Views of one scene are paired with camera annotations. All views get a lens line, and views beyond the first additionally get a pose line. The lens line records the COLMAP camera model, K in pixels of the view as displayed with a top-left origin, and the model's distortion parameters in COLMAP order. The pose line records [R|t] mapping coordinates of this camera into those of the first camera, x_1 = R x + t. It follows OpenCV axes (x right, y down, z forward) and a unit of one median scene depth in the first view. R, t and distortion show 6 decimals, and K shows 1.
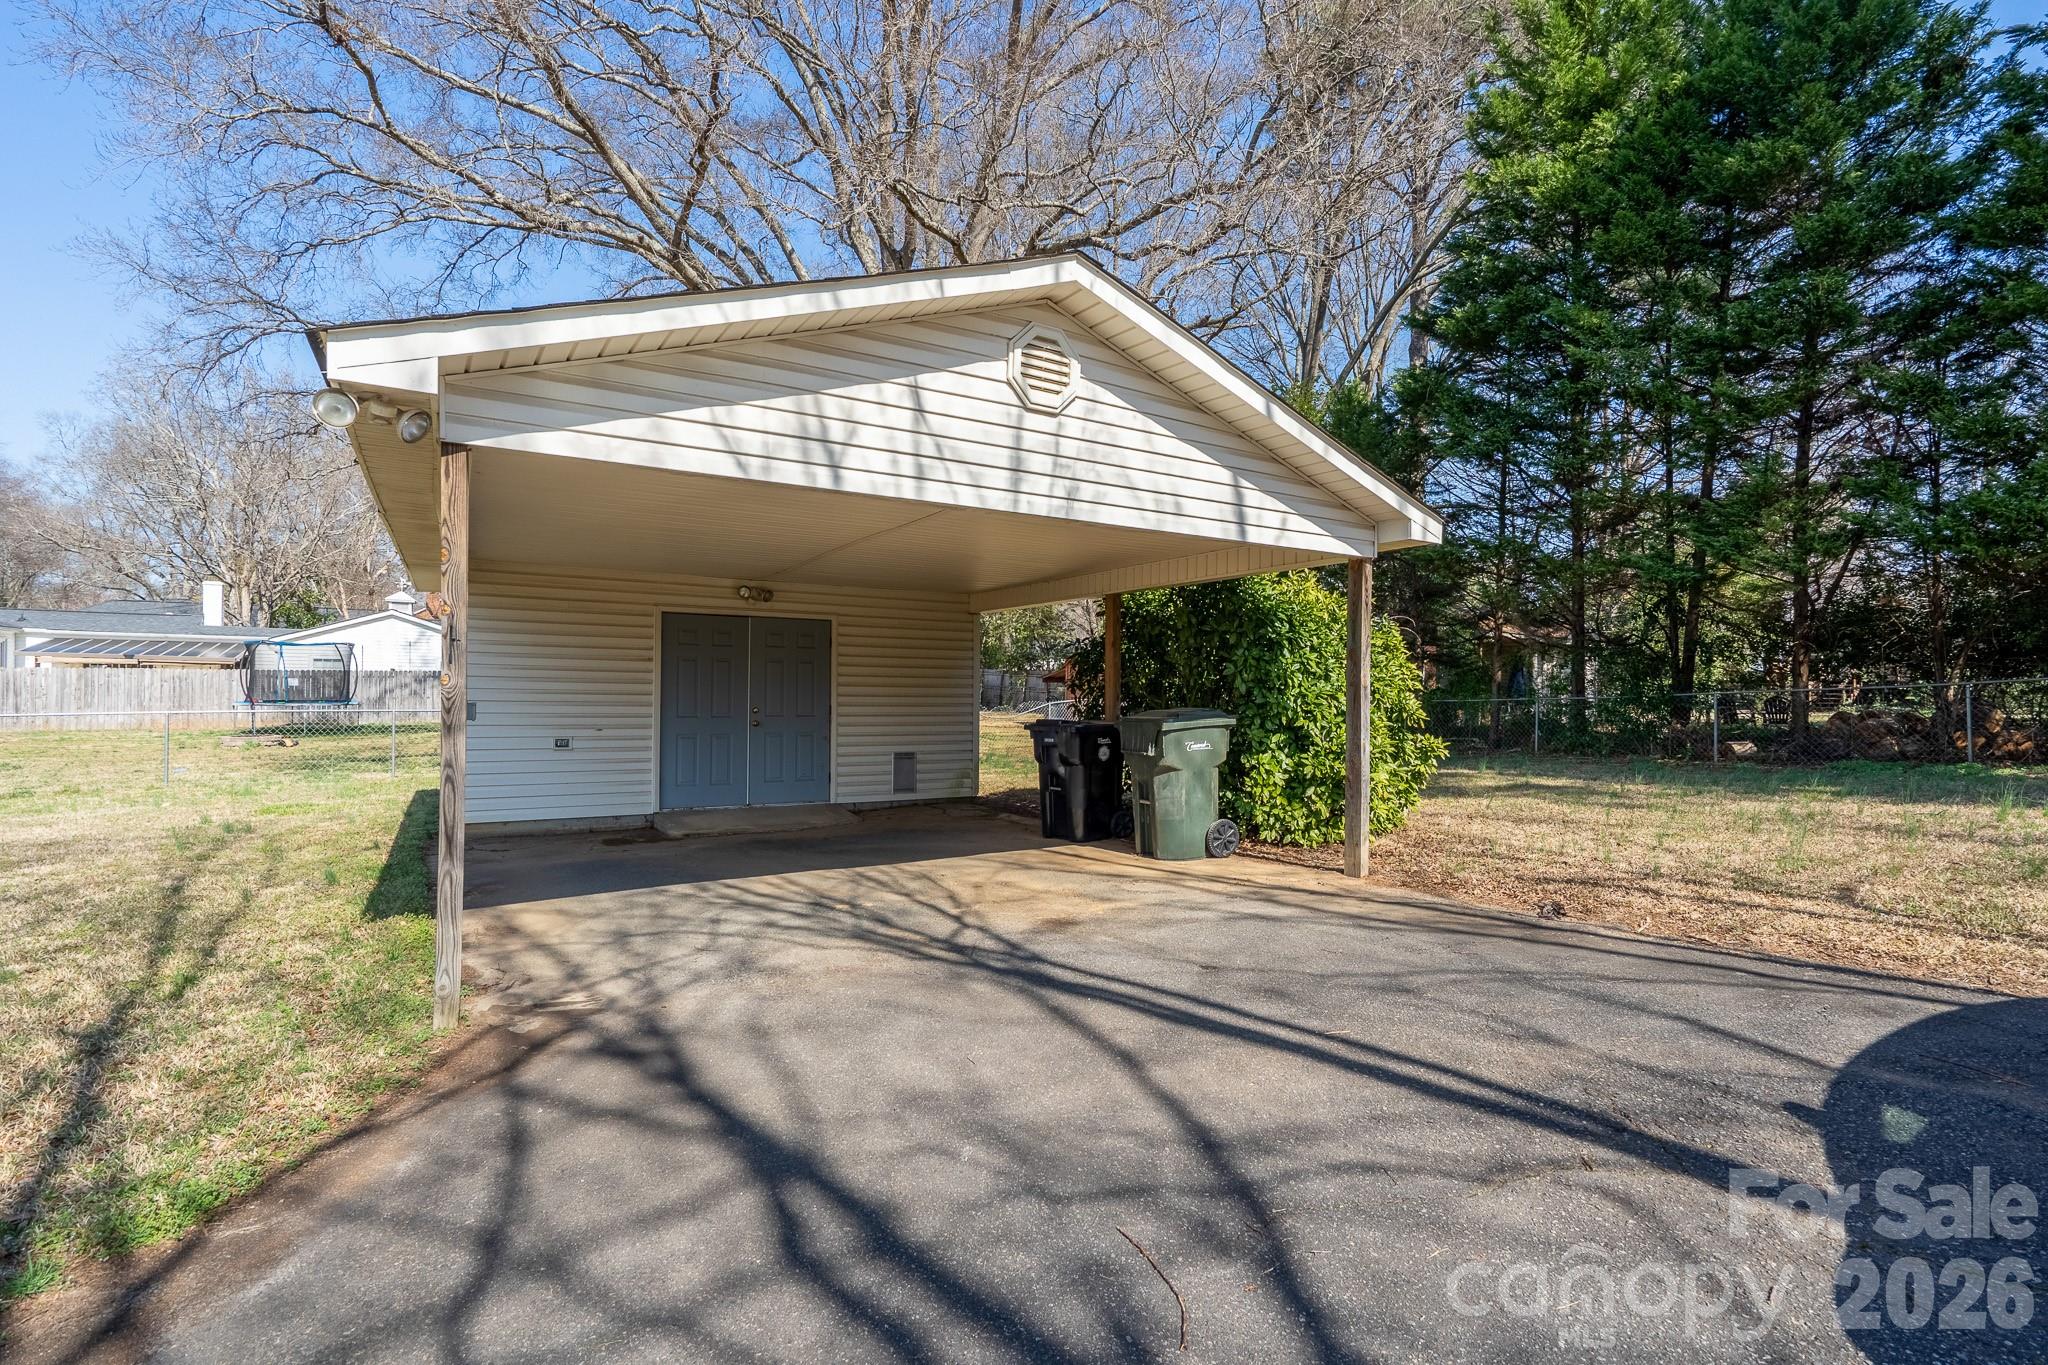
lens RADIAL K [[961.4, 0, 971.5], [0, 961.4, 706.1], [0, 0, 1]] dist [-0.003643, 0.002665]
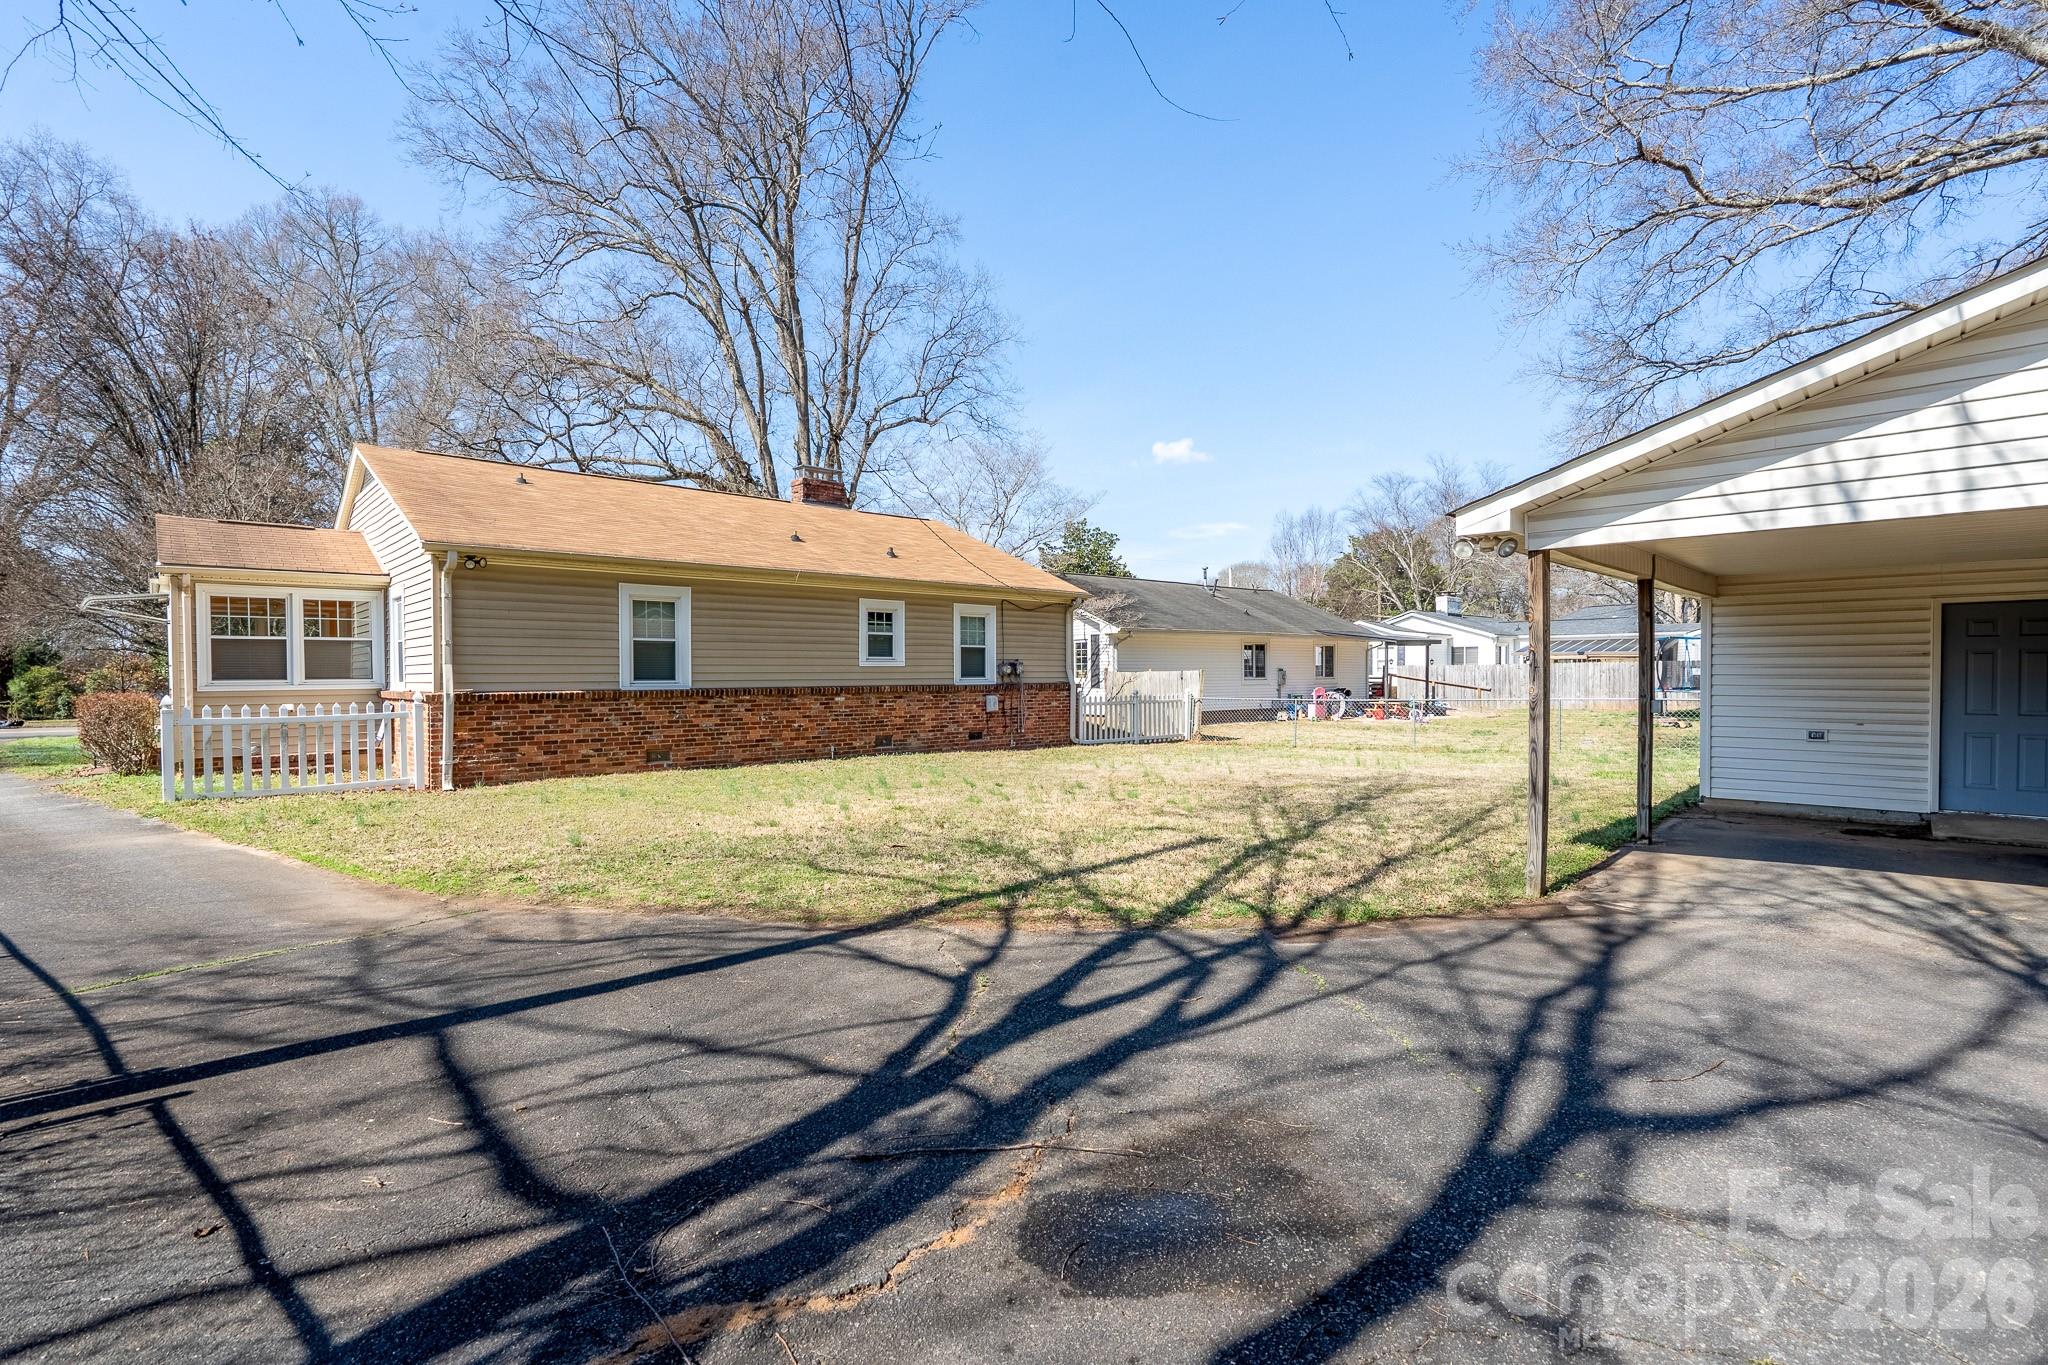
lens RADIAL K [[961.4, 0, 1016.7], [0, 961.4, 686.2], [0, 0, 1]] dist [-0.003643, 0.002665]
pose [[0.254522, 0.002096, -0.967065, 0.943966], [-0.003505, 0.999993, 0.001245, -0.035172], [0.967061, 0.003073, 0.254528, -0.339415]]
